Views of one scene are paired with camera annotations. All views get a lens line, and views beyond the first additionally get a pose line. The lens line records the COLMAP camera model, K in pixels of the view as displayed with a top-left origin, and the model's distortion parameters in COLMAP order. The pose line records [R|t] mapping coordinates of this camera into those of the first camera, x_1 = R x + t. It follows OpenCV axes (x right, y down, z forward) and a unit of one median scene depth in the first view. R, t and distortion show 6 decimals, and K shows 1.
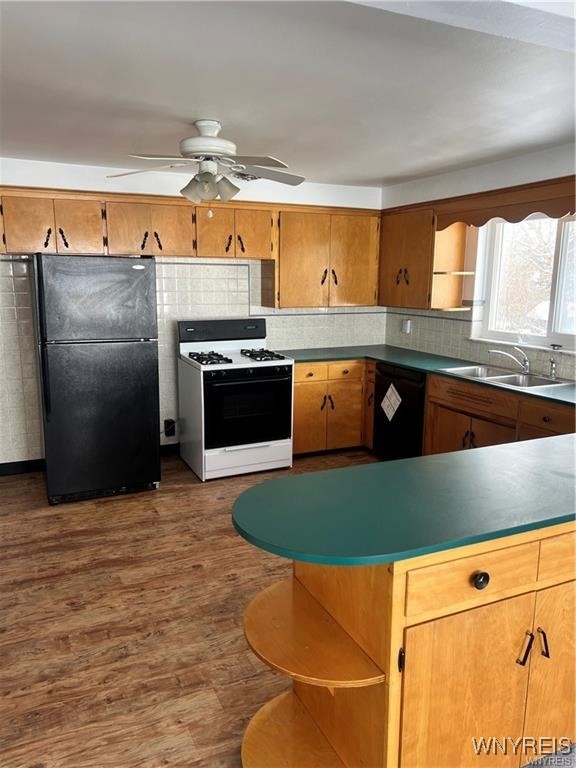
lens RADIAL K [[561.3, 0, 288.0], [0, 561.3, 384.0], [0, 0, 1]] dist [0.055934, -0.066470]
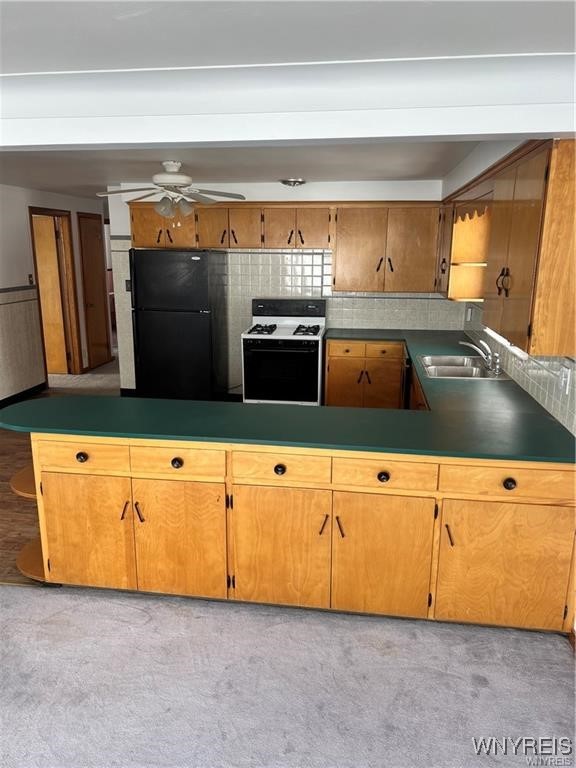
lens RADIAL K [[561.3, 0, 288.0], [0, 561.3, 384.0], [0, 0, 1]] dist [0.055934, -0.066470]
pose [[0.845782, 0.126252, -0.518376, 0.565260], [-0.102901, 0.991957, 0.073701, -0.022396], [0.523512, -0.008993, 0.851971, -0.047382]]
